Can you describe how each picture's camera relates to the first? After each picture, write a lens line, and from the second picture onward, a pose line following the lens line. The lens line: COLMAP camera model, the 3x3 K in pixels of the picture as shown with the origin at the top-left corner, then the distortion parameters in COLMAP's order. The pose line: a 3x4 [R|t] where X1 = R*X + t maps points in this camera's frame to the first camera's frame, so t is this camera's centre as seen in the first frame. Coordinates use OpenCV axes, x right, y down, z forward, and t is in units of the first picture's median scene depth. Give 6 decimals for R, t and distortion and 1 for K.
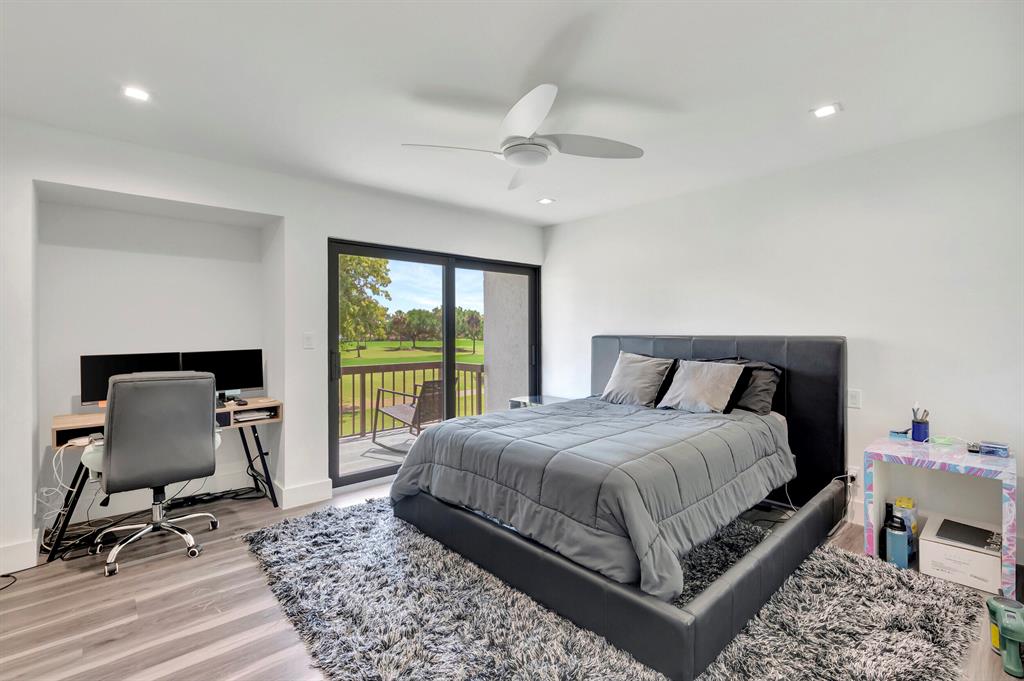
lens RADIAL K [[470.6, 0, 507.7], [0, 470.6, 328.1], [0, 0, 1]] dist [-0.002470, -0.000243]
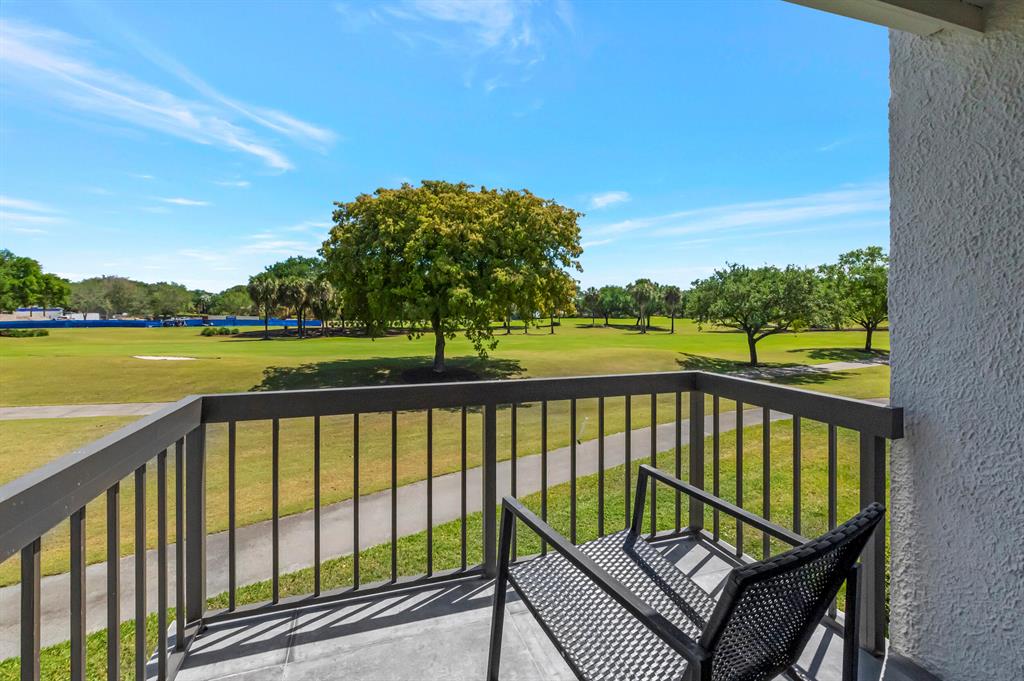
lens RADIAL K [[447.8, 0, 514.1], [0, 447.8, 320.7], [0, 0, 1]] dist [0.000607, -0.000053]
pose [[0.921674, 0.016096, -0.387631, -0.036953], [-0.003320, 0.999430, 0.033605, 0.004825], [0.387951, -0.029686, 0.921202, 0.163358]]
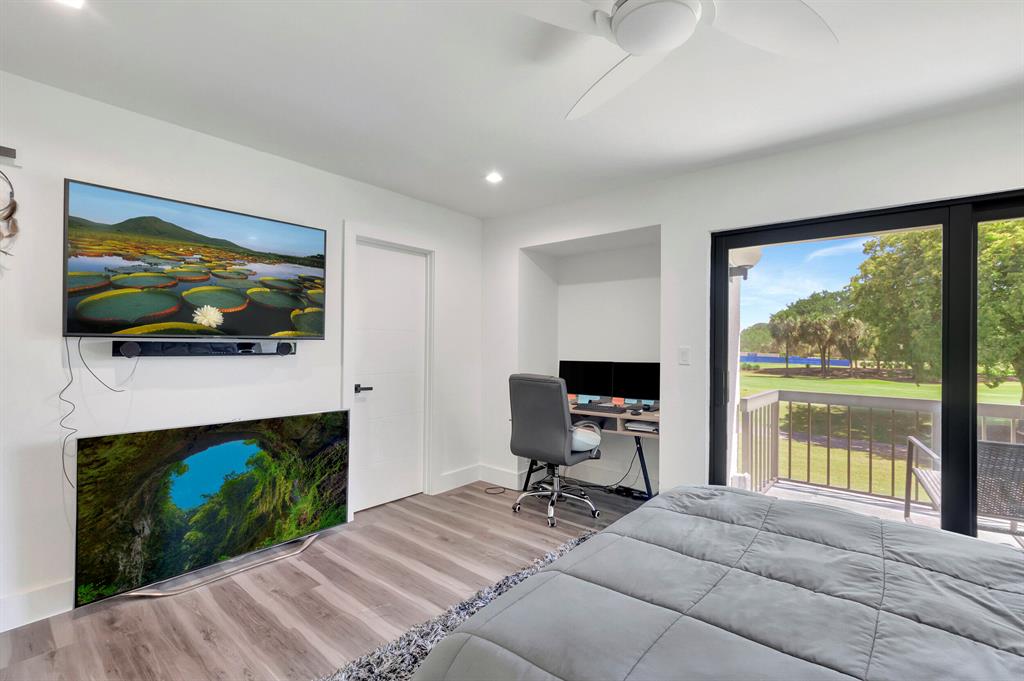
lens RADIAL K [[459.2, 0, 512.0], [0, 459.2, 340.5], [0, 0, 1]] dist [-0.001350, -0.000339]
pose [[0.129181, -0.001056, -0.991621, 0.056478], [-0.001361, 0.999998, -0.001243, -0.000036], [0.991620, 0.001510, 0.129179, 0.081261]]
